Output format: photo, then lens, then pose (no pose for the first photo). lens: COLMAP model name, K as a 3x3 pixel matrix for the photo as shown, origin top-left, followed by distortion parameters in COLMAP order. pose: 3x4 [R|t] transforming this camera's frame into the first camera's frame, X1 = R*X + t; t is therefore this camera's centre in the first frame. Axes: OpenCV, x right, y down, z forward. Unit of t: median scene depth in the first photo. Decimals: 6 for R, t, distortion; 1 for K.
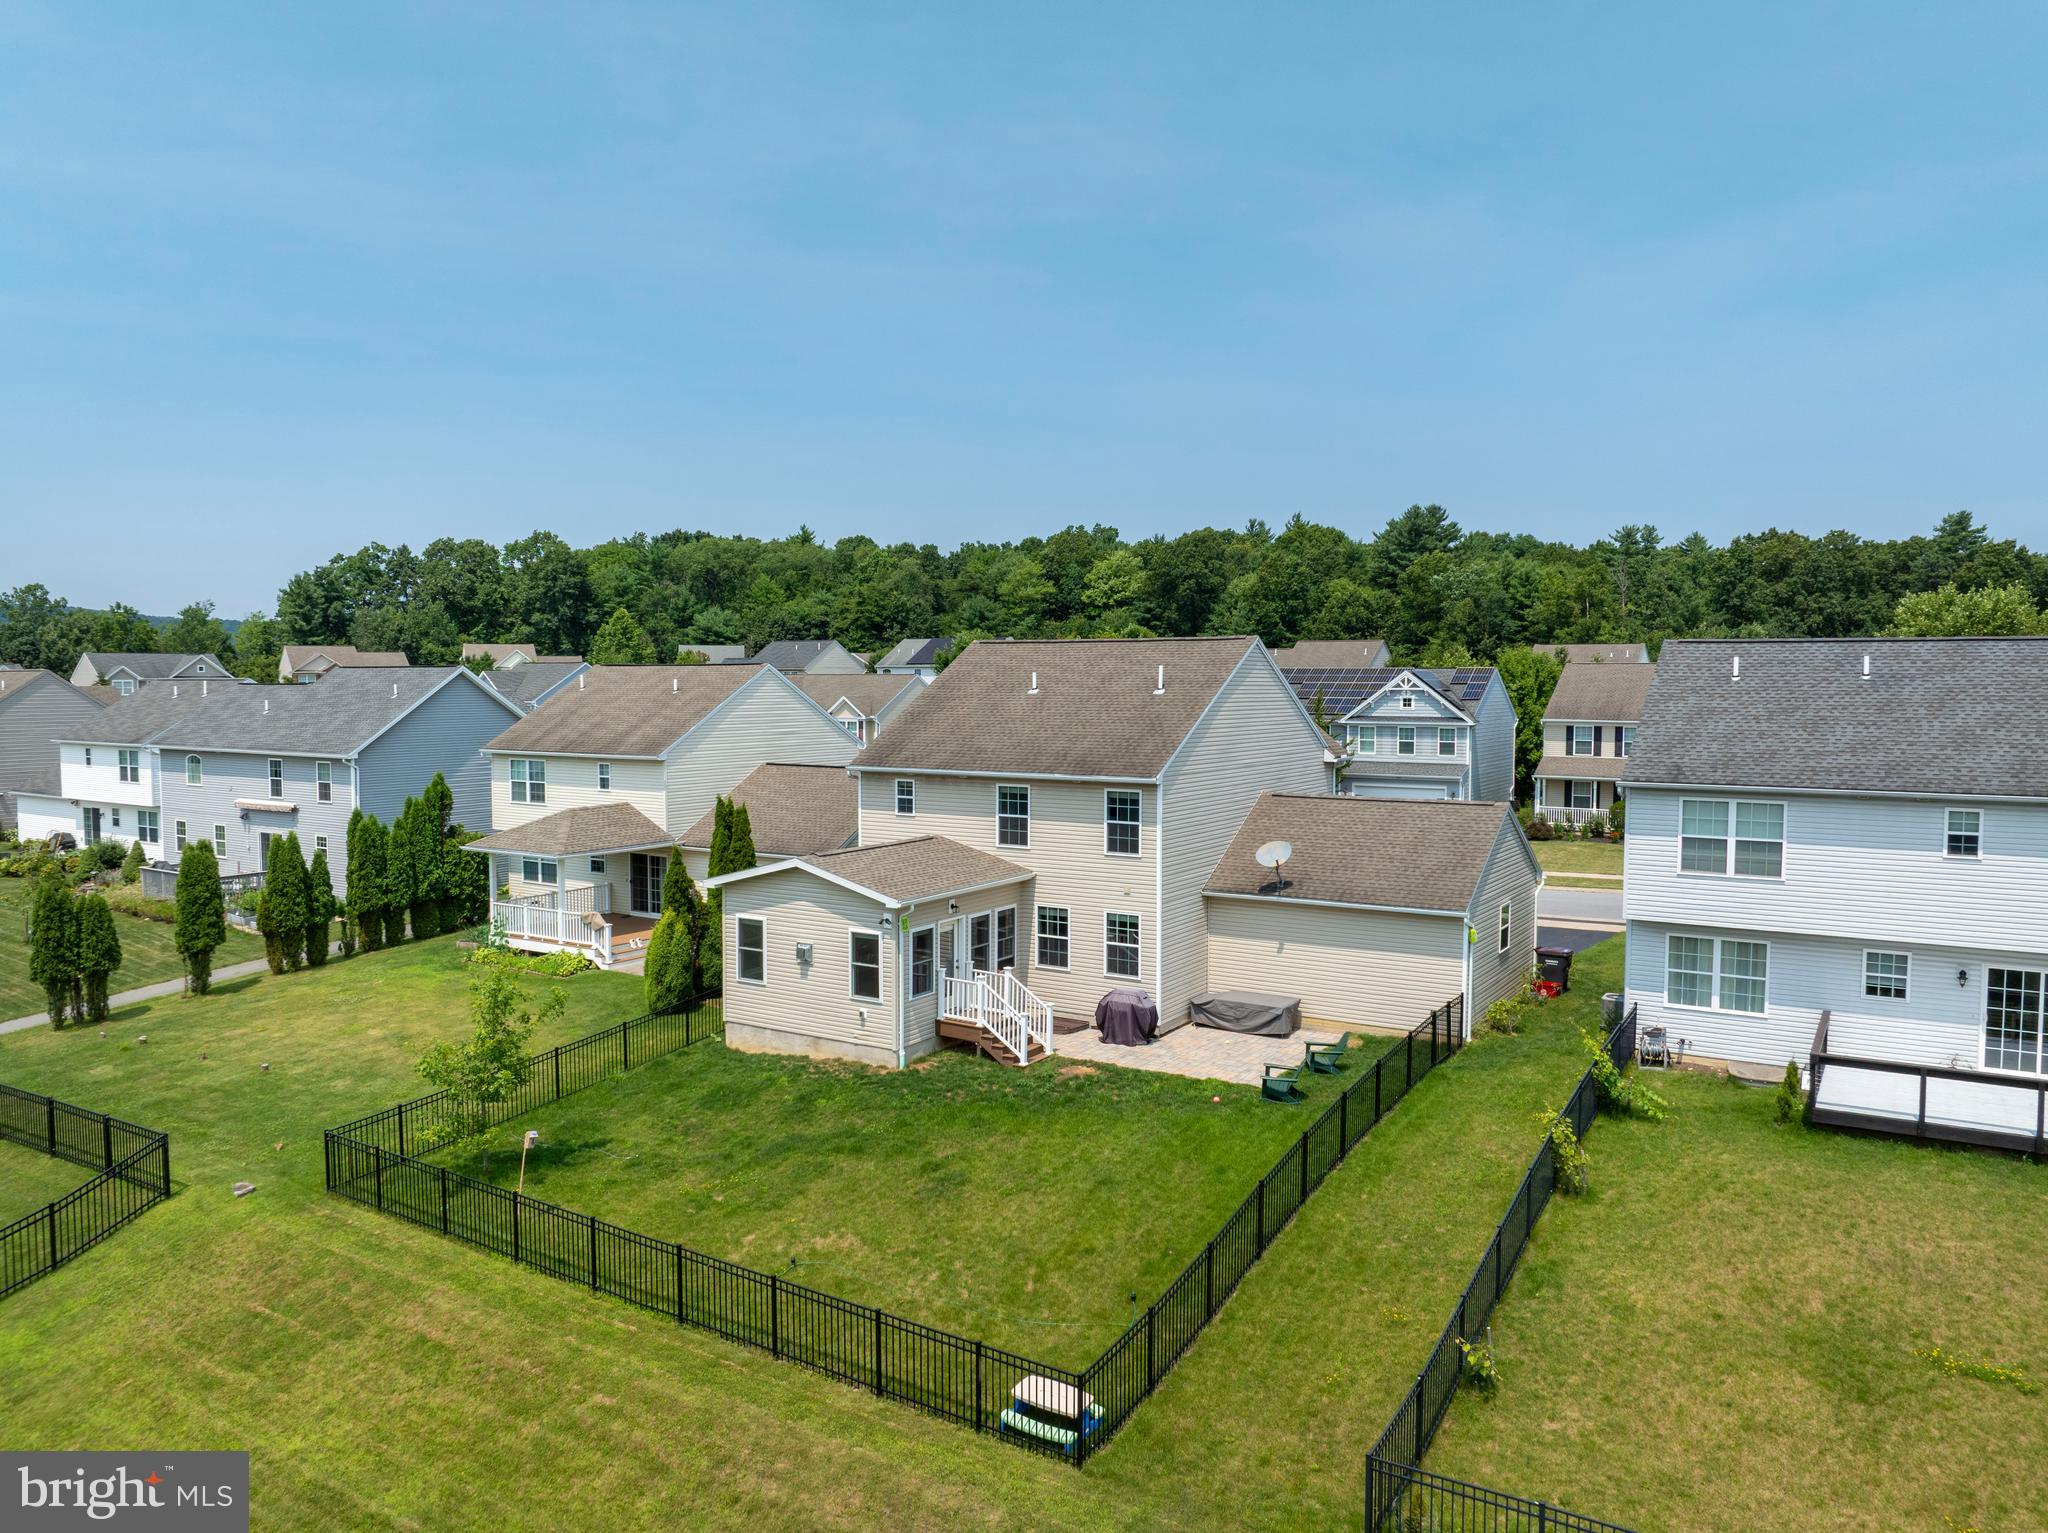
lens RADIAL K [[1450.0, 0, 1024.0], [0, 1450.0, 766.5], [0, 0, 1]] dist [-0.035163, -0.001618]
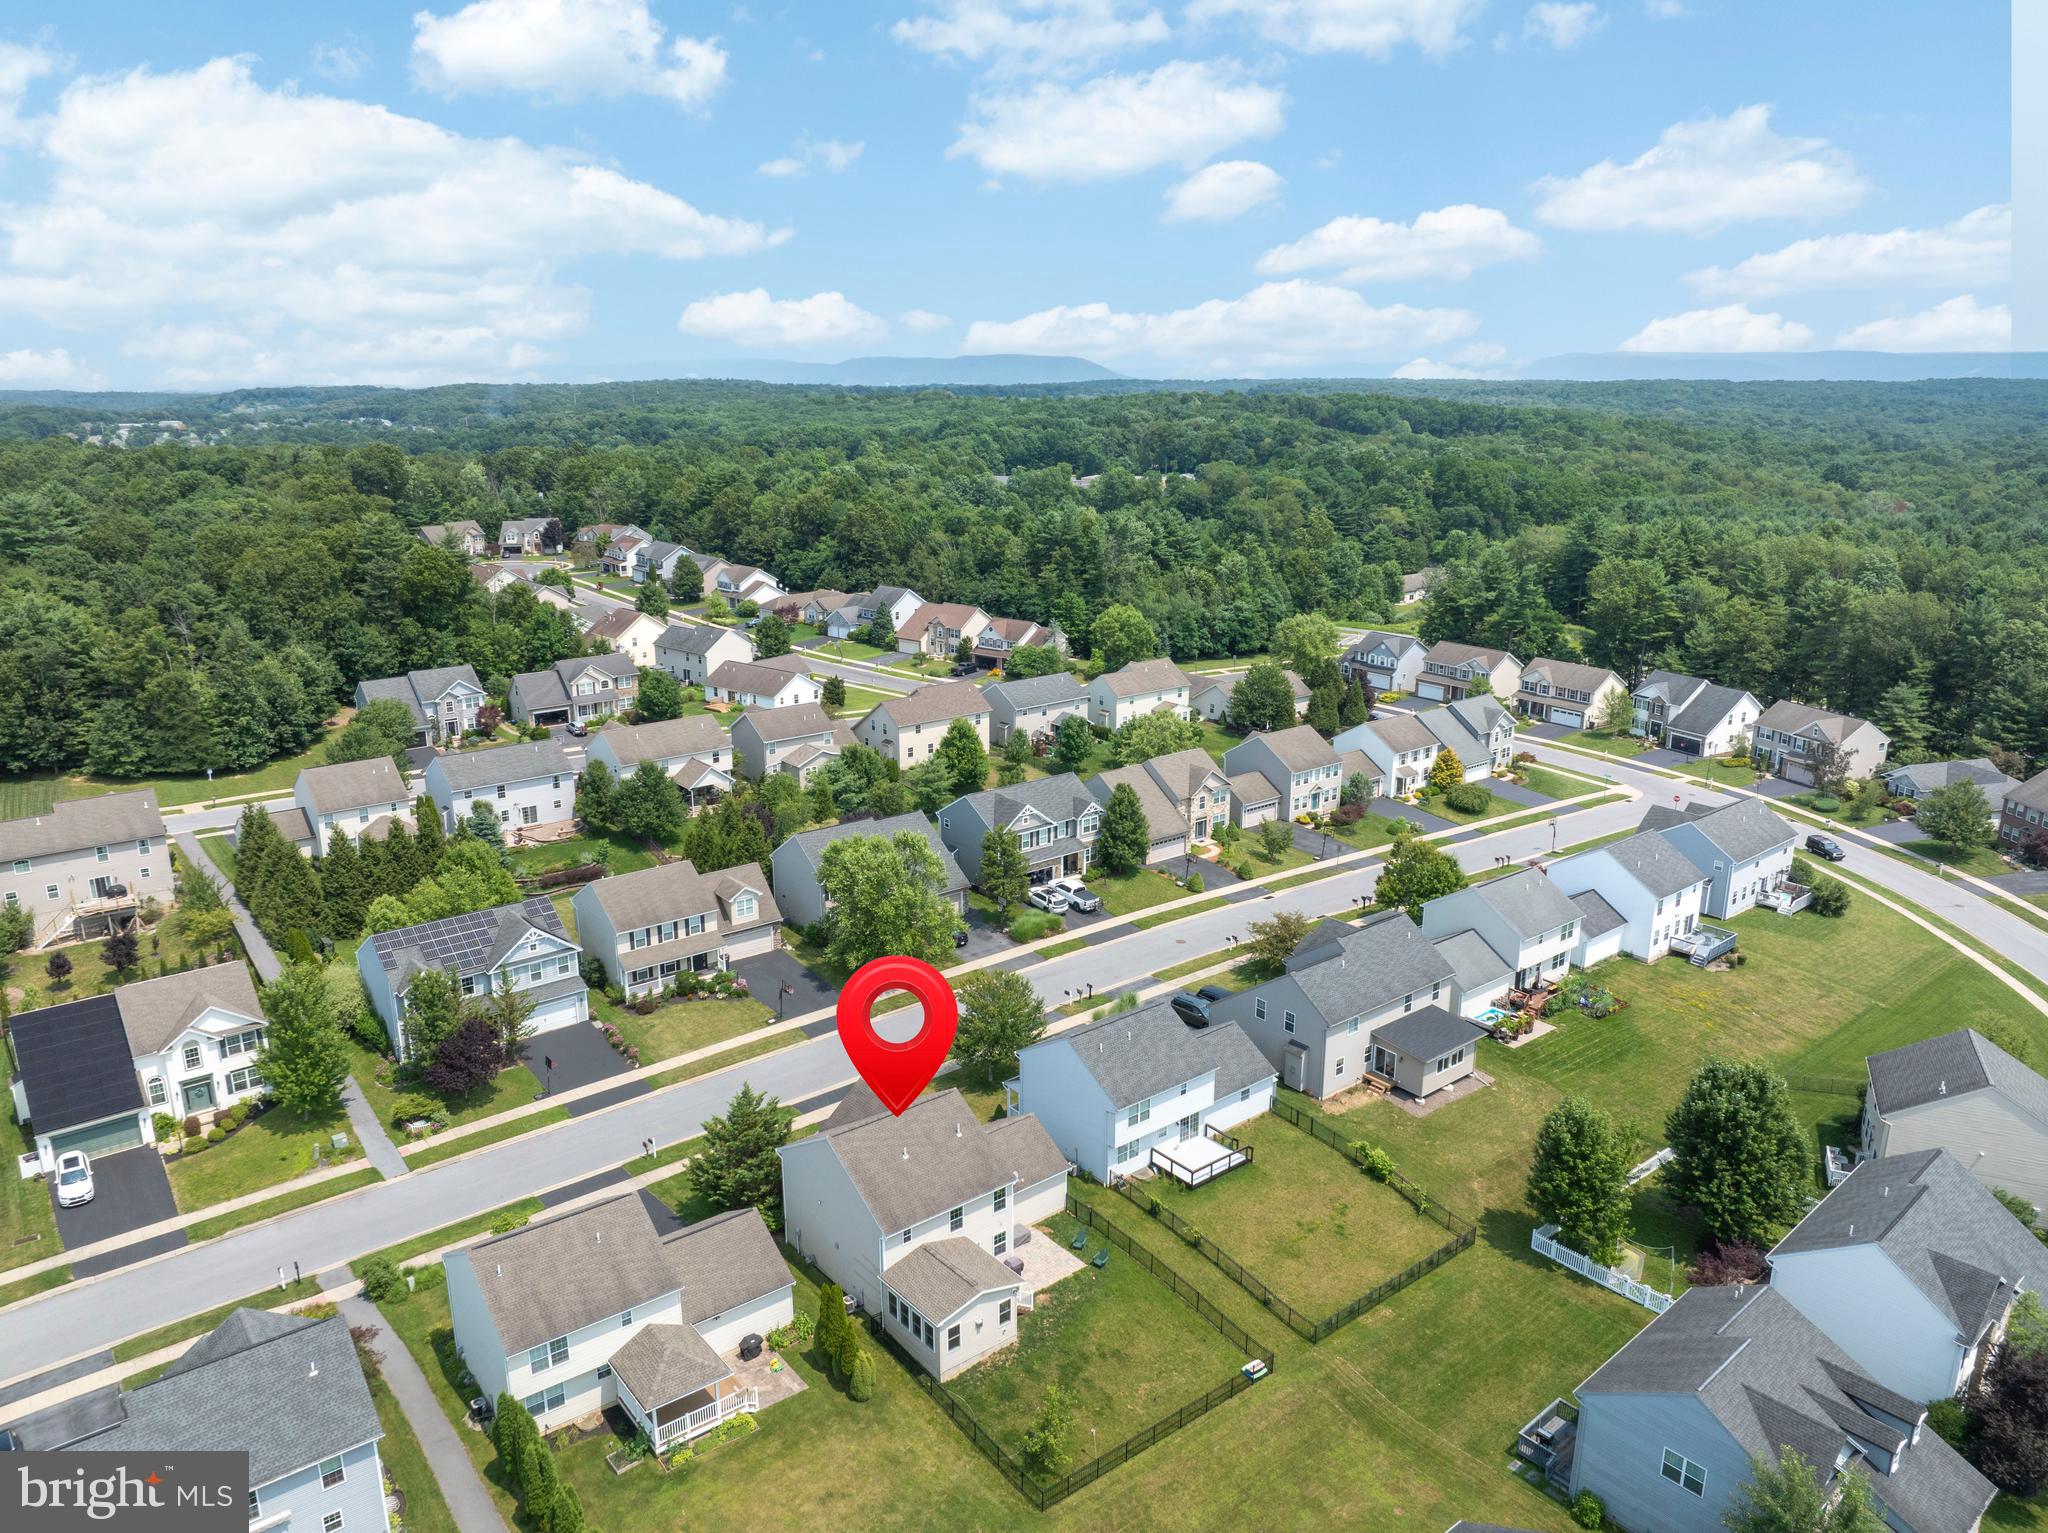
lens RADIAL K [[1450.0, 0, 1024.0], [0, 1450.0, 766.5], [0, 0, 1]] dist [-0.035163, -0.001618]
pose [[0.303350, -0.259406, 0.916890, -2.007587], [0.050700, 0.965262, 0.256317, -1.315862], [-0.951530, -0.031267, 0.305964, 0.244130]]
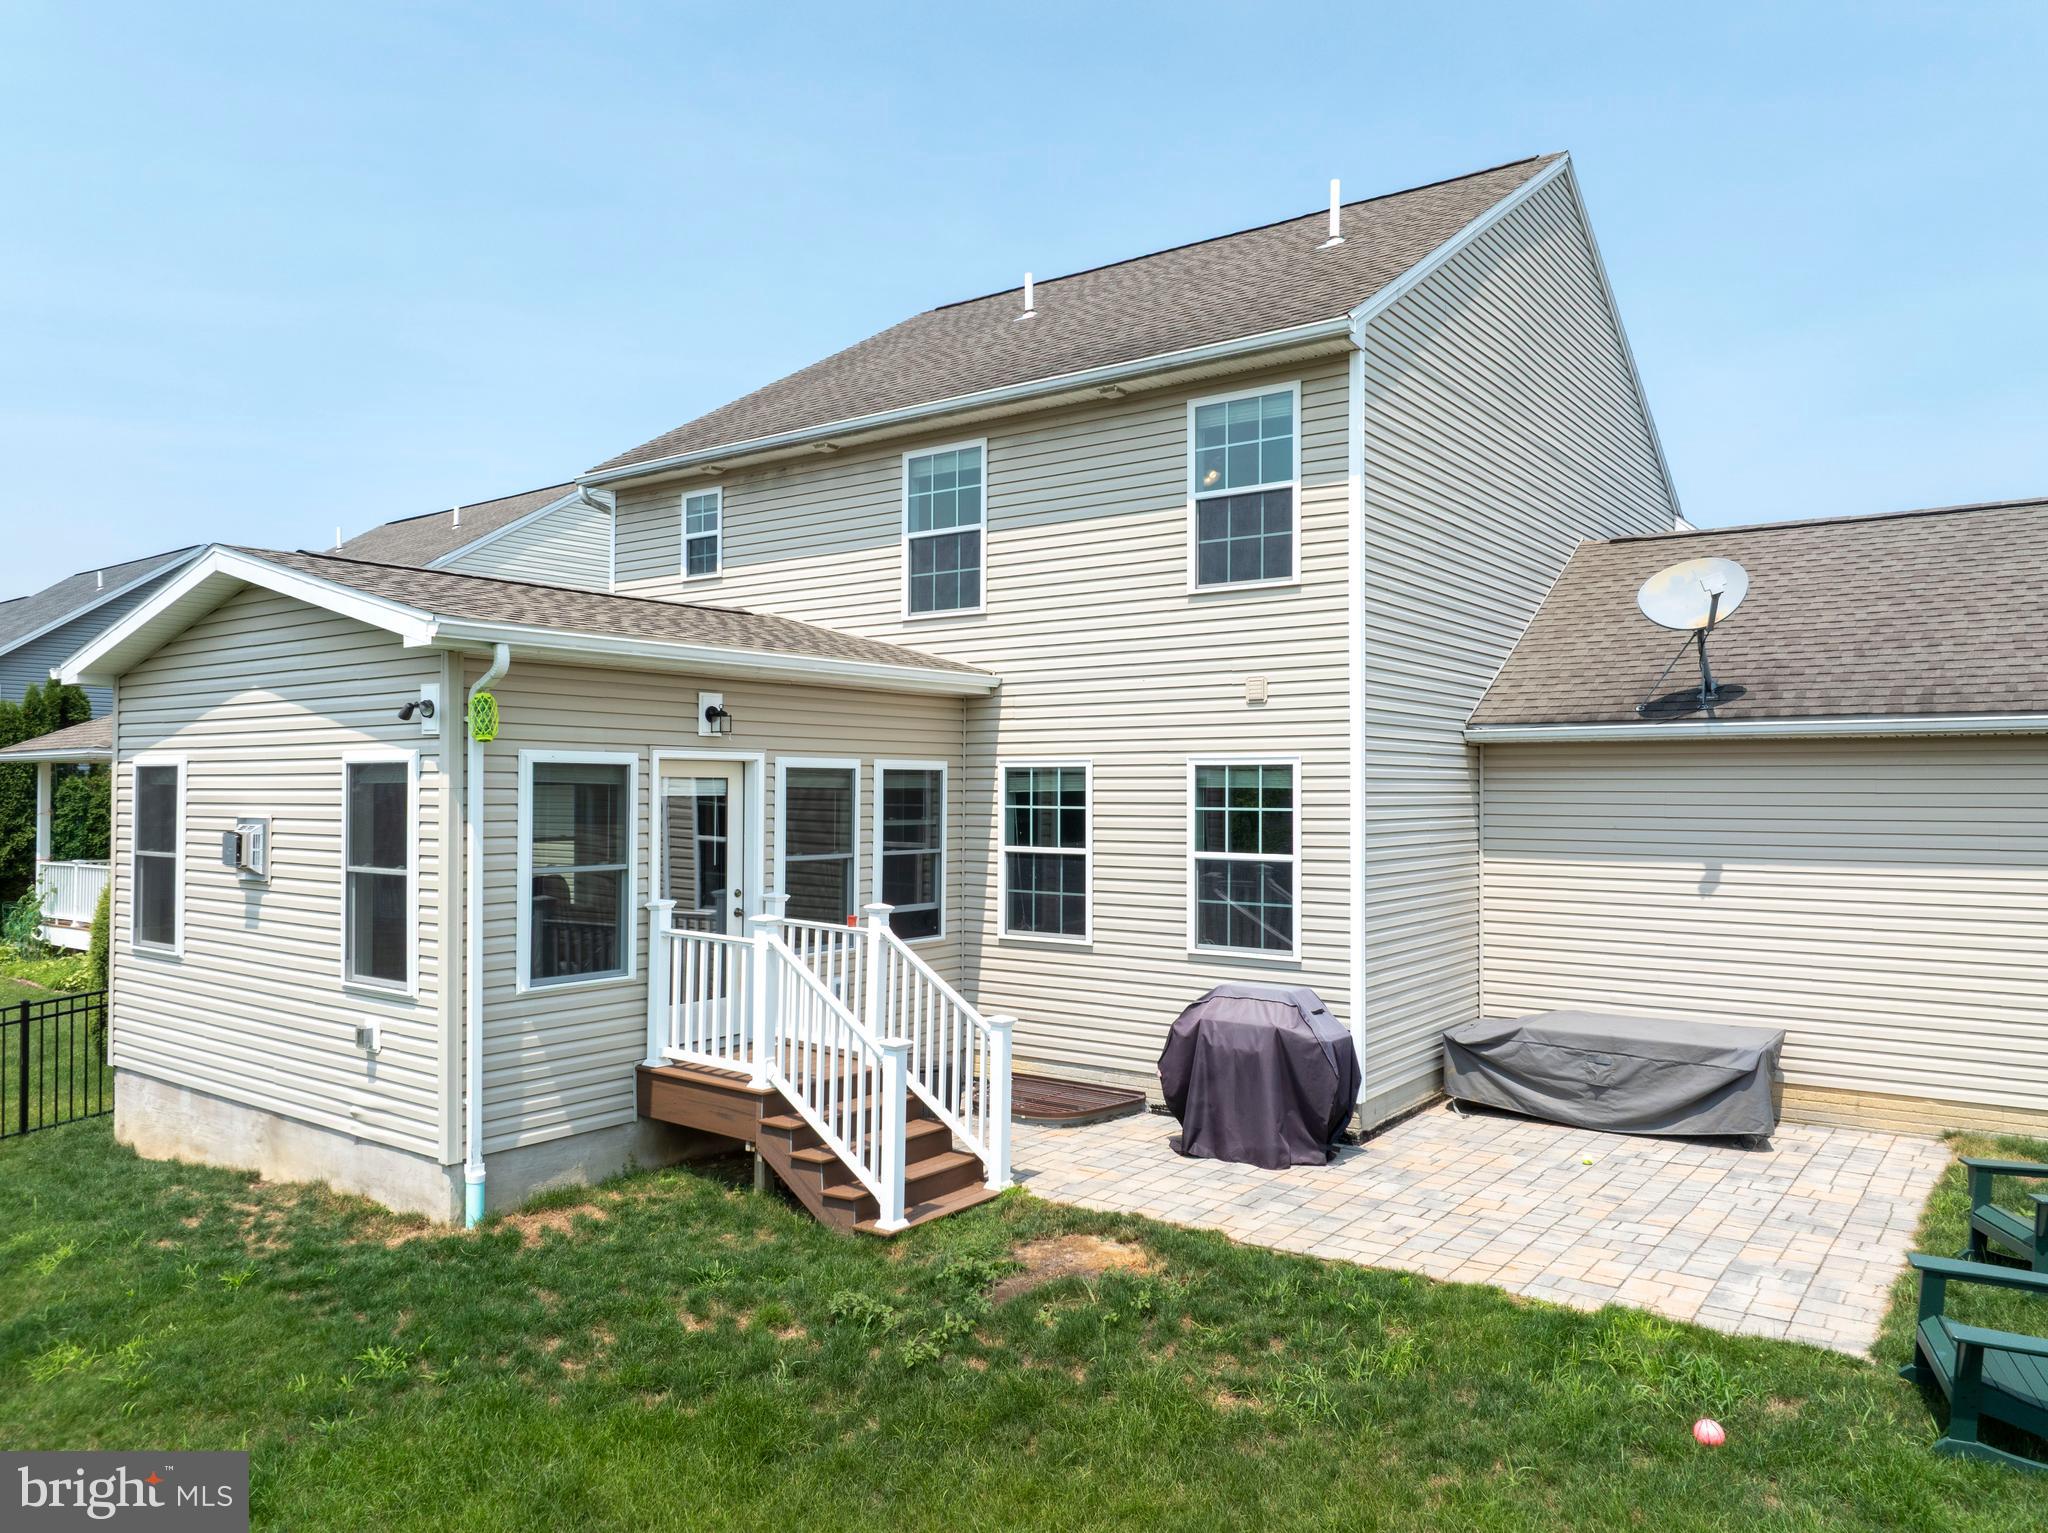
lens RADIAL K [[1450.0, 0, 1024.0], [0, 1450.0, 766.5], [0, 0, 1]] dist [-0.035163, -0.001618]
pose [[0.997428, 0.001508, -0.071661, 0.042819], [-0.006981, 0.997069, -0.076193, 0.131988], [0.071336, 0.076497, 0.994515, 0.684601]]
